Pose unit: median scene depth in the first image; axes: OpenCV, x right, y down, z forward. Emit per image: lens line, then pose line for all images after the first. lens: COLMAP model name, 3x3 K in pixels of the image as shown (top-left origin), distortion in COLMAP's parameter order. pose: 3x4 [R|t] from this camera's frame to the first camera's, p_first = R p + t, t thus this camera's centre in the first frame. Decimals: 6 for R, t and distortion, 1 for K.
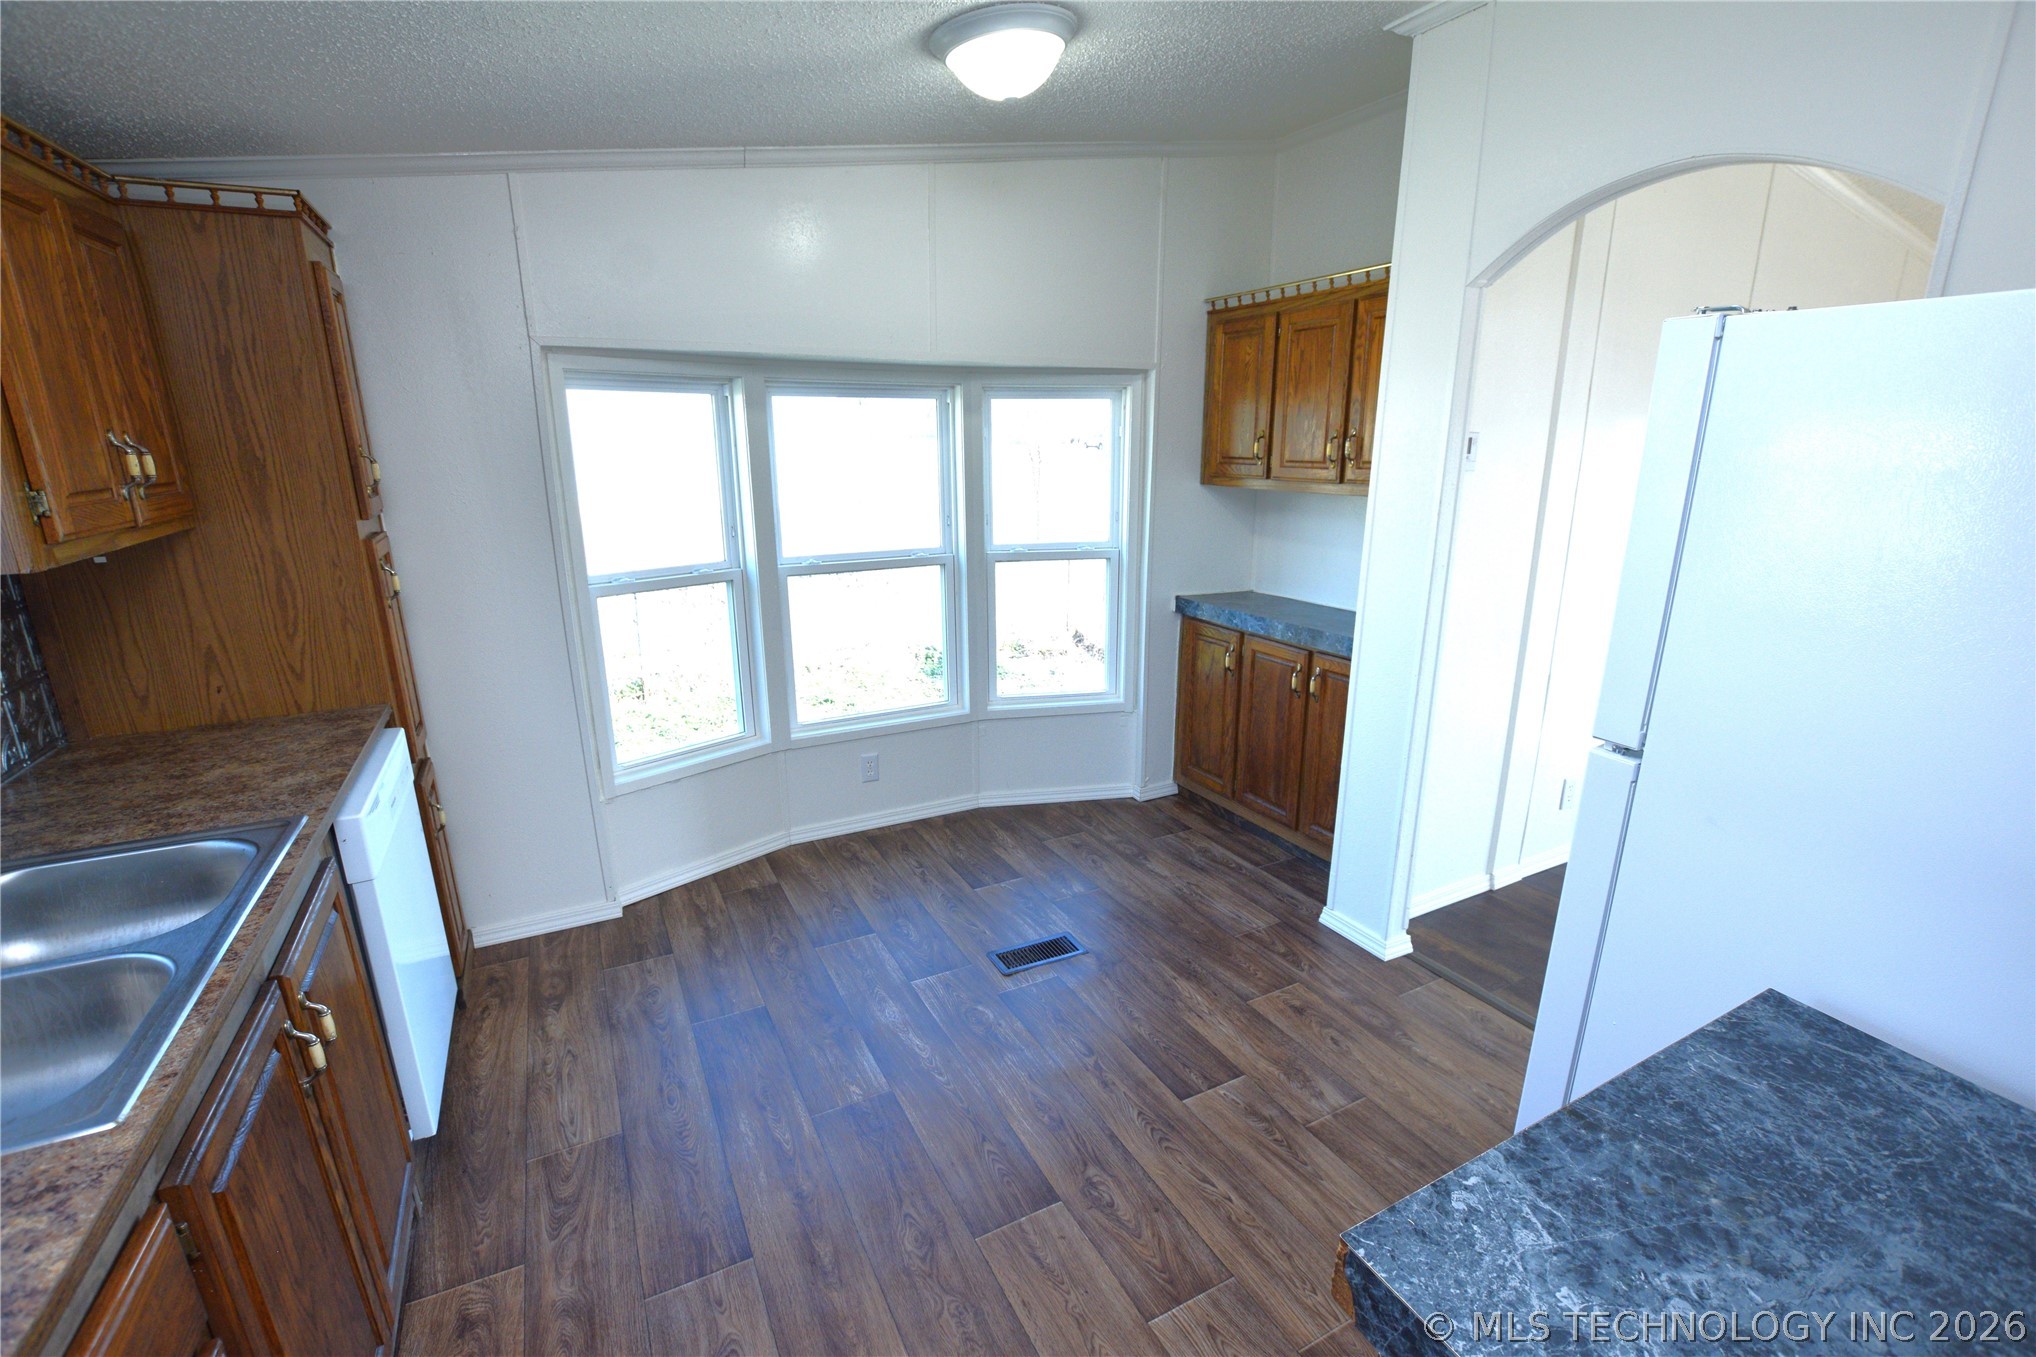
lens RADIAL K [[897.6, 0, 1023.7], [0, 897.6, 691.4], [0, 0, 1]] dist [-0.033634, 0.005840]
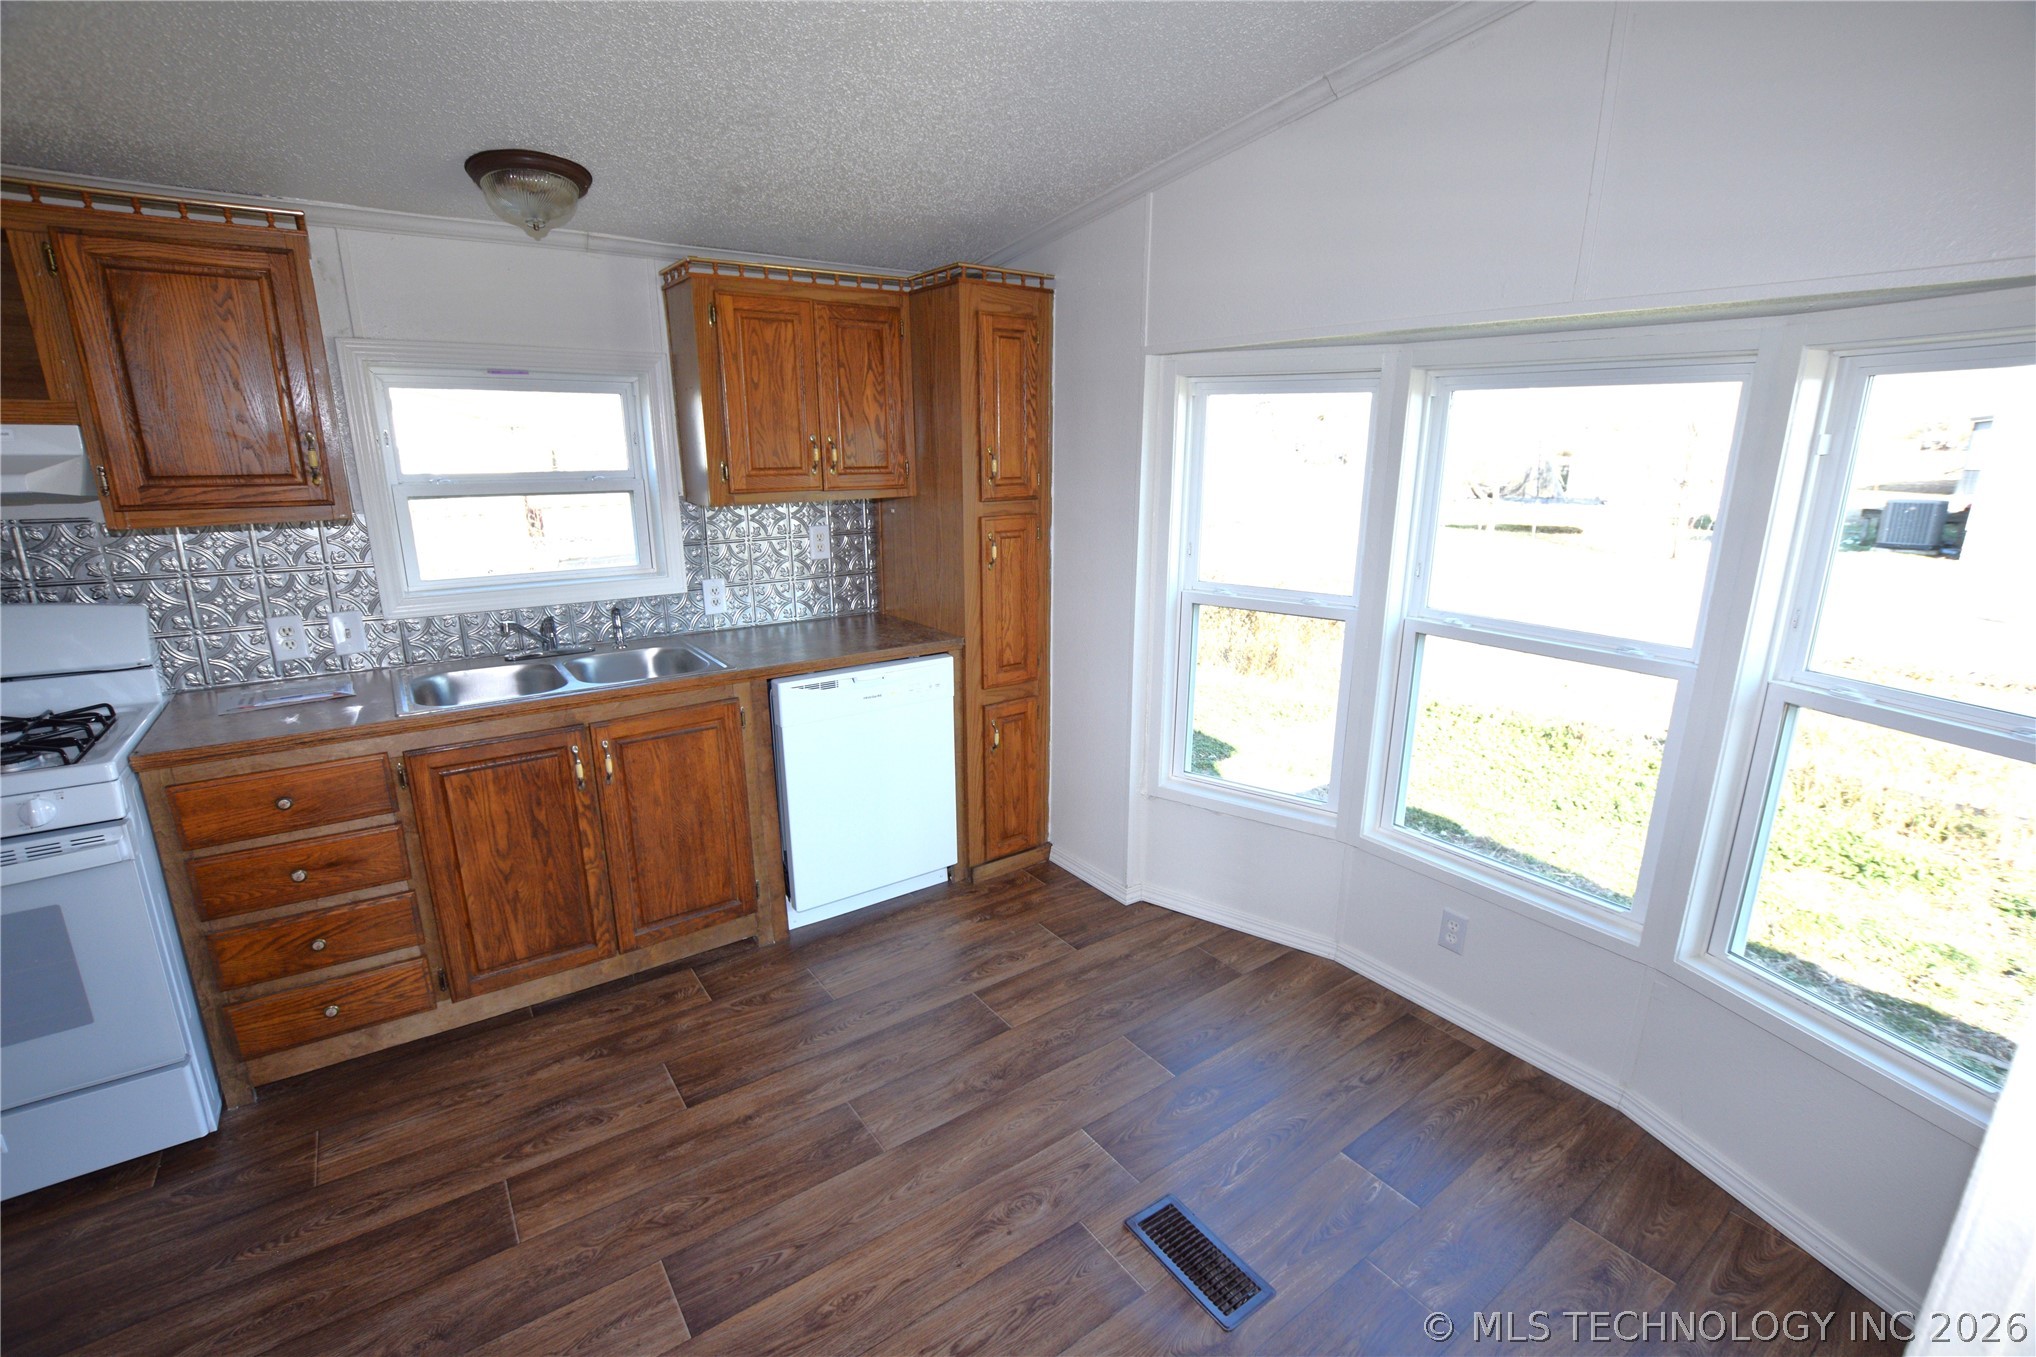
lens RADIAL K [[897.6, 0, 1046.2], [0, 897.6, 688.0], [0, 0, 1]] dist [-0.033634, 0.005840]
pose [[0.153578, 0.261374, -0.952941, 0.690323], [-0.277991, 0.936861, 0.212162, -0.266817], [0.948227, 0.232326, 0.216541, 0.934814]]
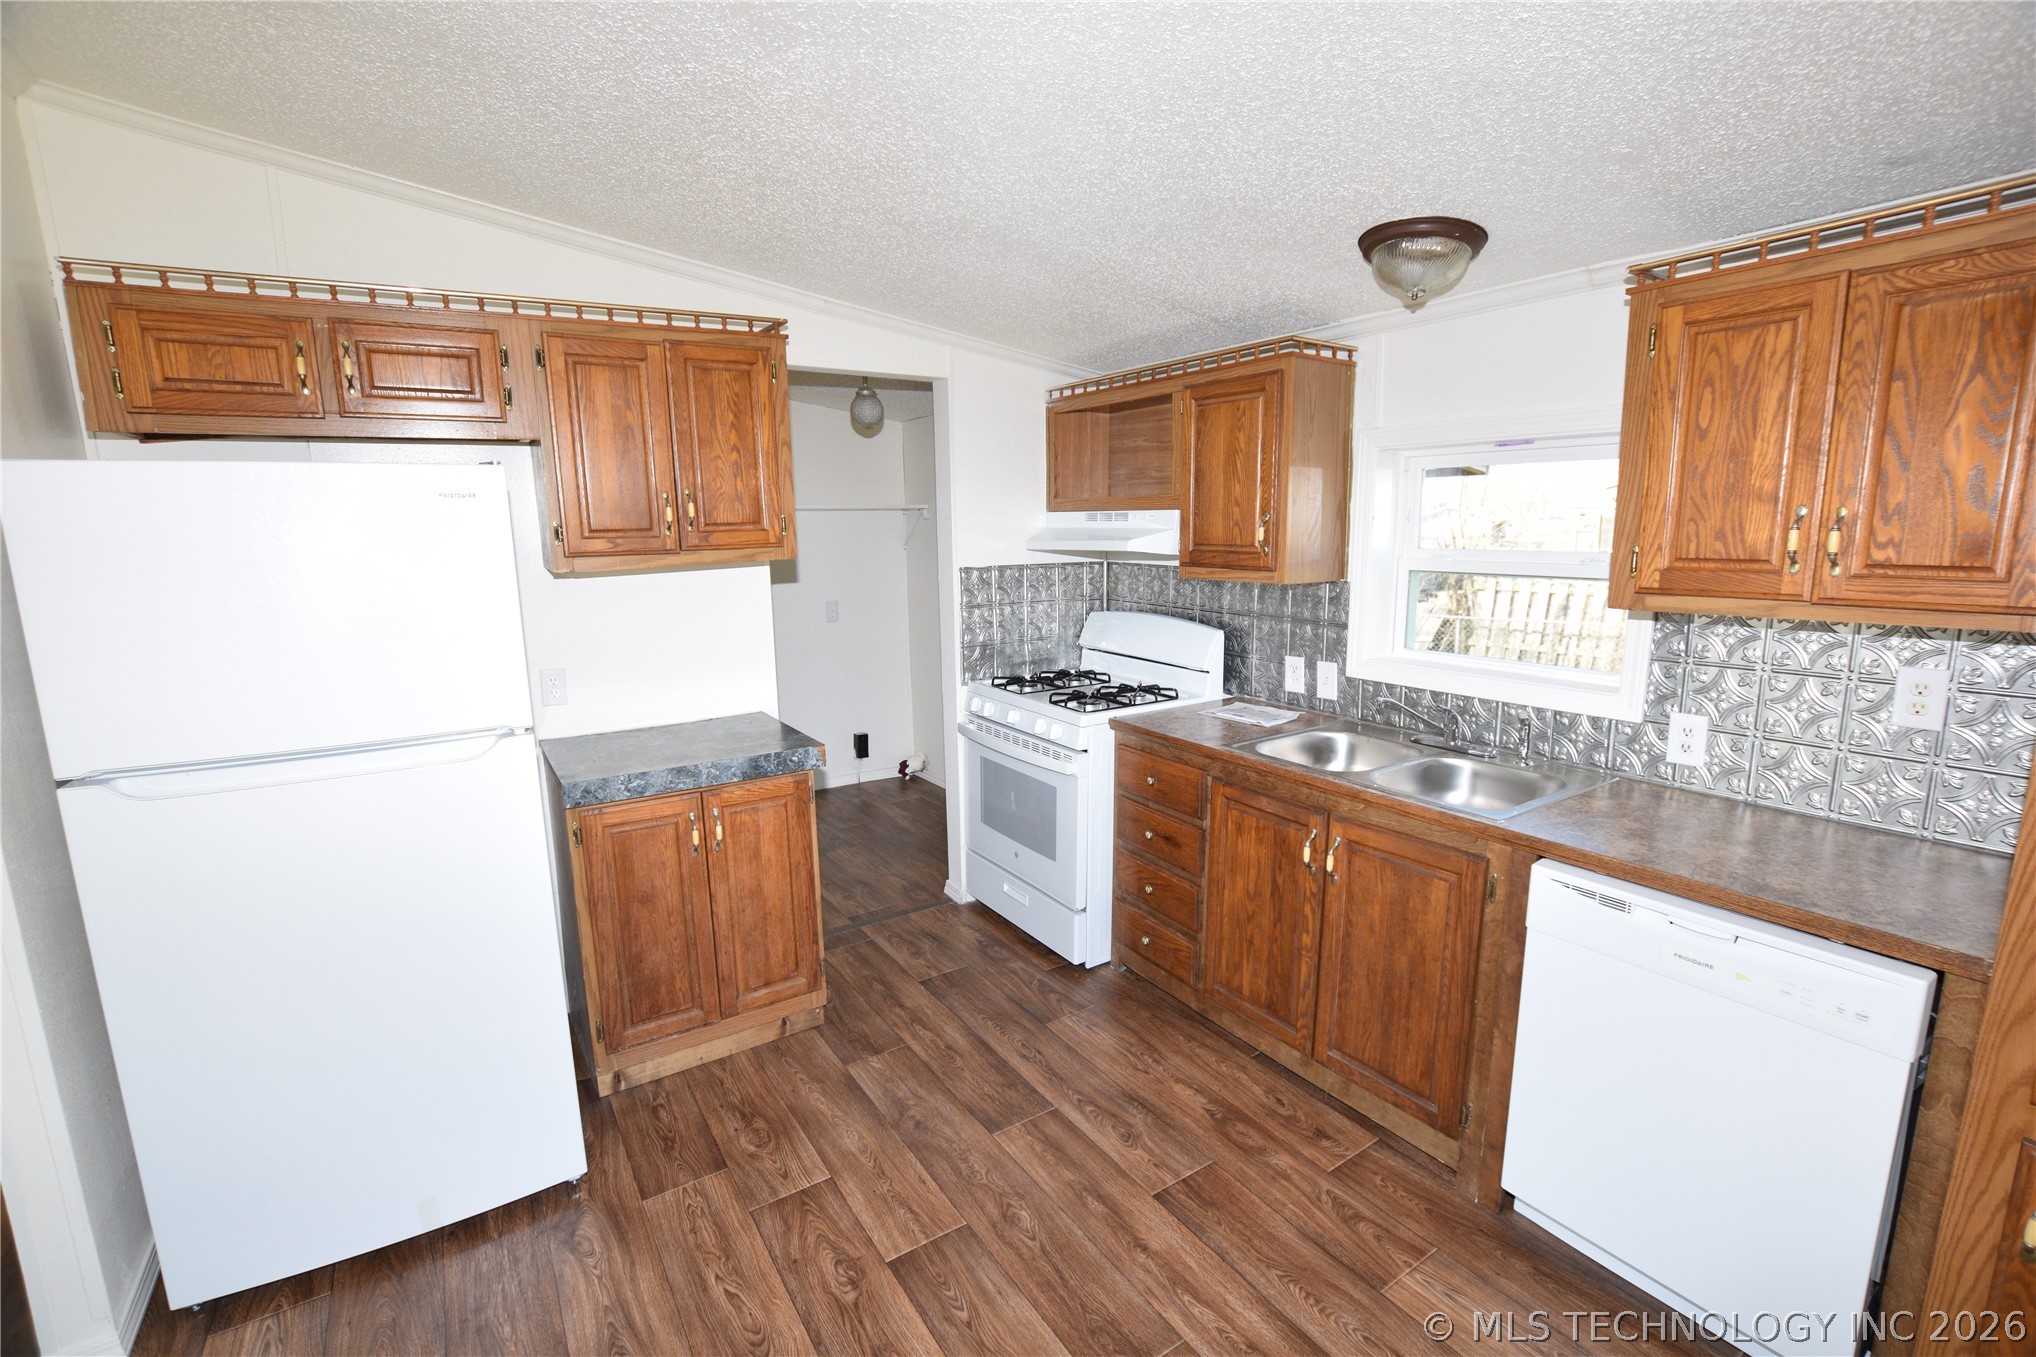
lens RADIAL K [[897.6, 0, 1008.4], [0, 897.6, 680.4], [0, 0, 1]] dist [-0.033634, 0.005840]
pose [[-0.996343, 0.030992, -0.079626, -0.034606], [-0.007203, 0.898119, 0.439694, -0.445506], [0.085141, 0.438660, -0.894611, 1.528747]]
